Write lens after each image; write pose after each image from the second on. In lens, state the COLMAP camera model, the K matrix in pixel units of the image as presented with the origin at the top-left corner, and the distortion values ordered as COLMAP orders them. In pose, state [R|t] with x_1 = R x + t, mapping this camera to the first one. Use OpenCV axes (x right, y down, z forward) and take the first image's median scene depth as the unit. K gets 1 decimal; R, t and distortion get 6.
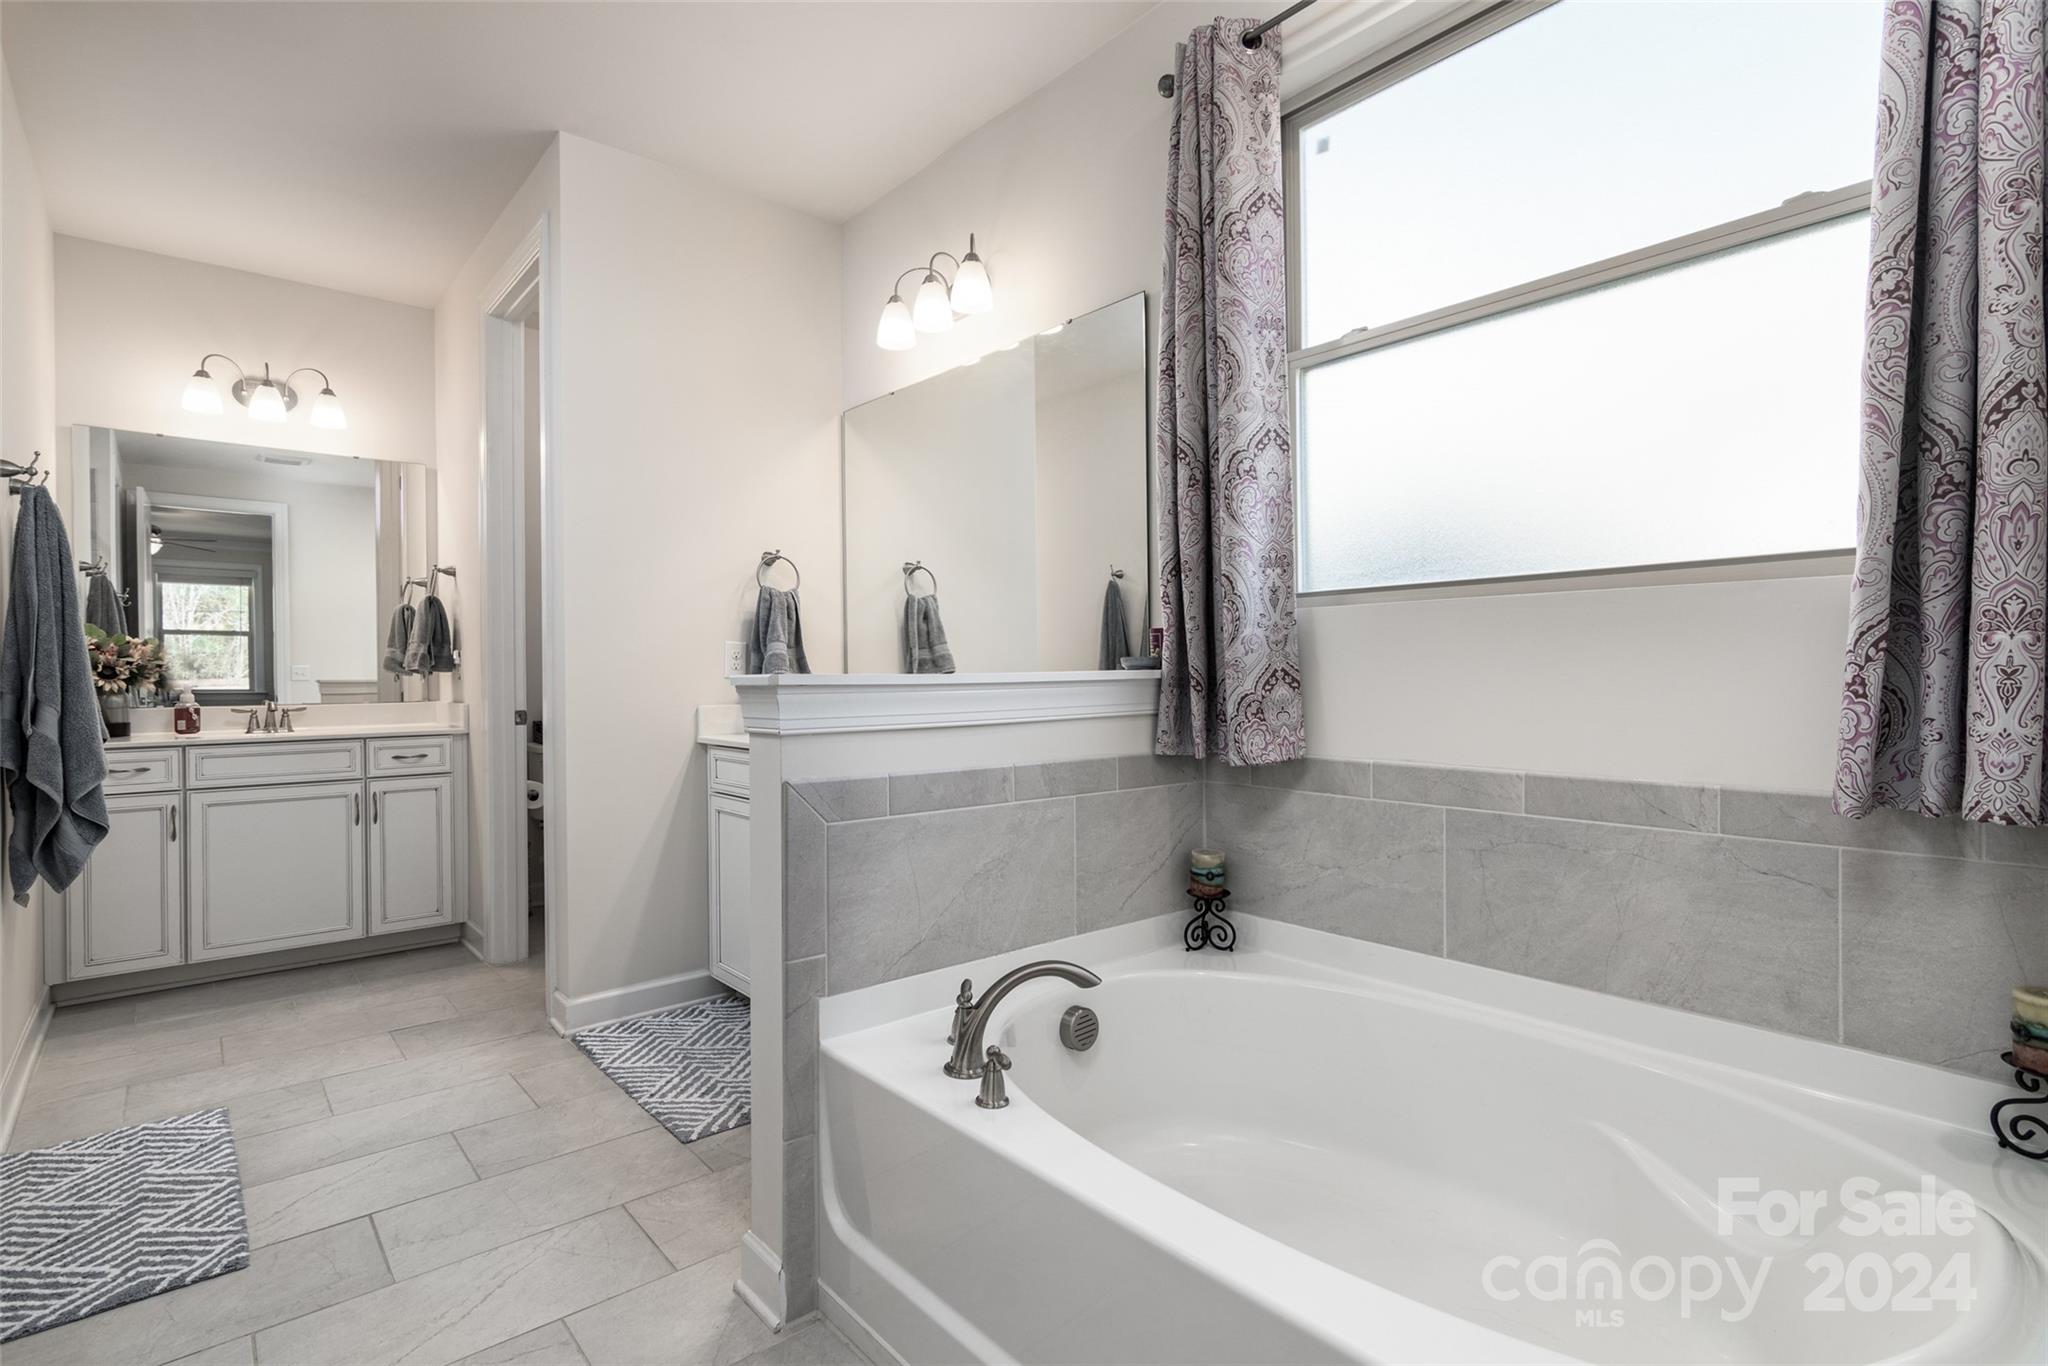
lens RADIAL K [[983.2, 0, 1015.3], [0, 983.2, 676.7], [0, 0, 1]] dist [-0.004299, 0.002428]
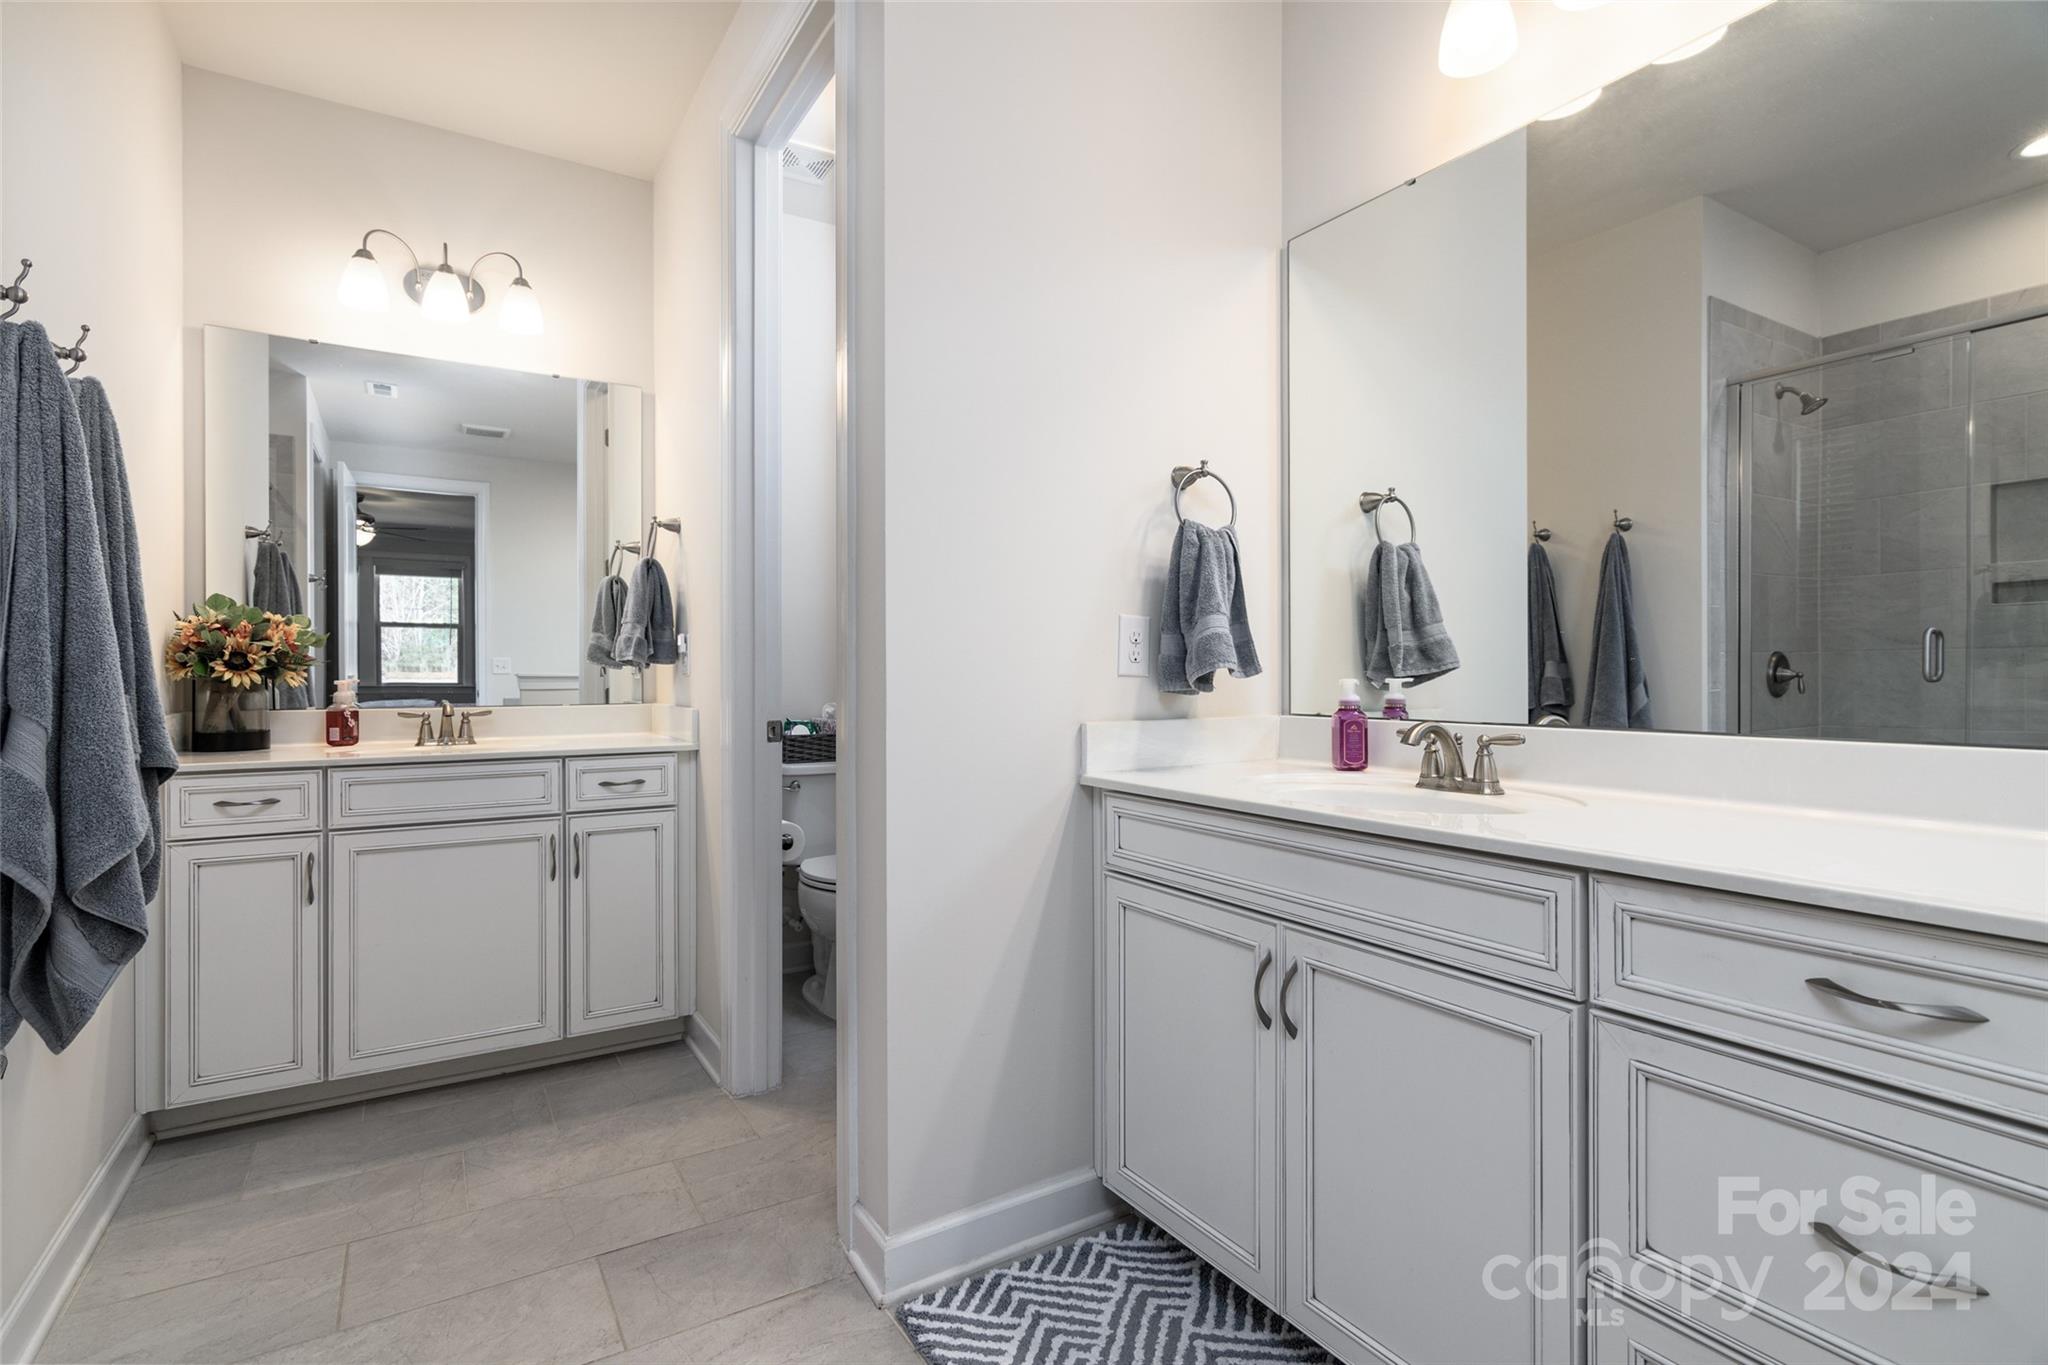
lens RADIAL K [[983.2, 0, 1016.0], [0, 983.2, 675.5], [0, 0, 1]] dist [-0.004299, 0.002428]
pose [[0.987967, 0.007744, -0.154473, -0.243056], [-0.007636, 0.999970, 0.001289, 0.000865], [0.154479, -0.000093, 0.987996, 0.367840]]
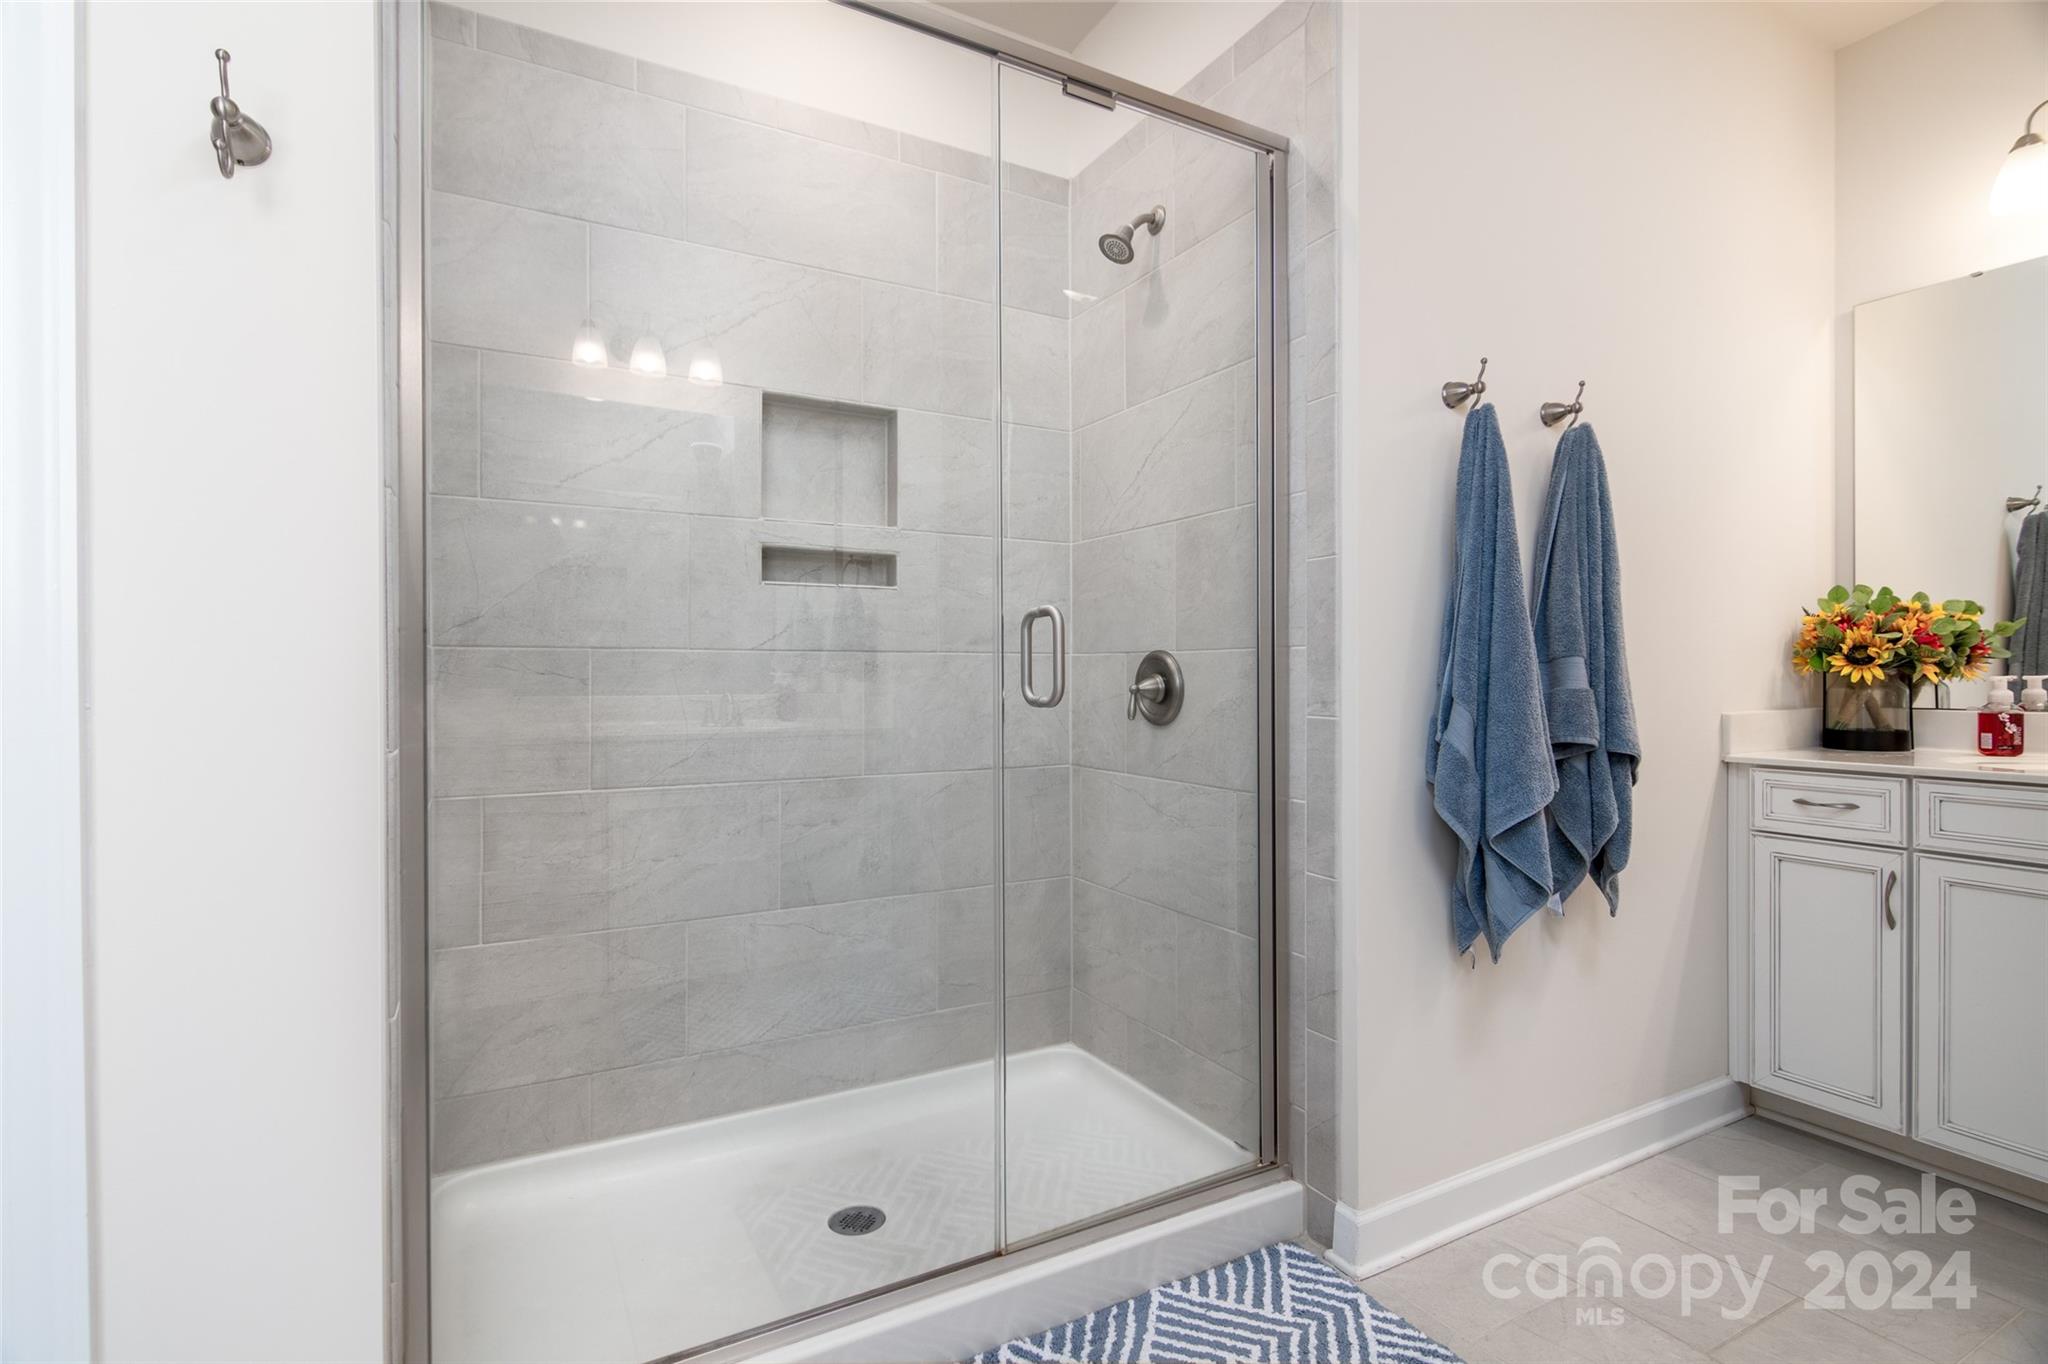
lens RADIAL K [[983.2, 0, 1011.5], [0, 983.2, 675.3], [0, 0, 1]] dist [-0.004299, 0.002428]
pose [[-0.207372, 0.012470, -0.978183, -0.135471], [0.004759, 0.999920, 0.011738, -0.001169], [0.978251, -0.002221, -0.207415, 0.554303]]
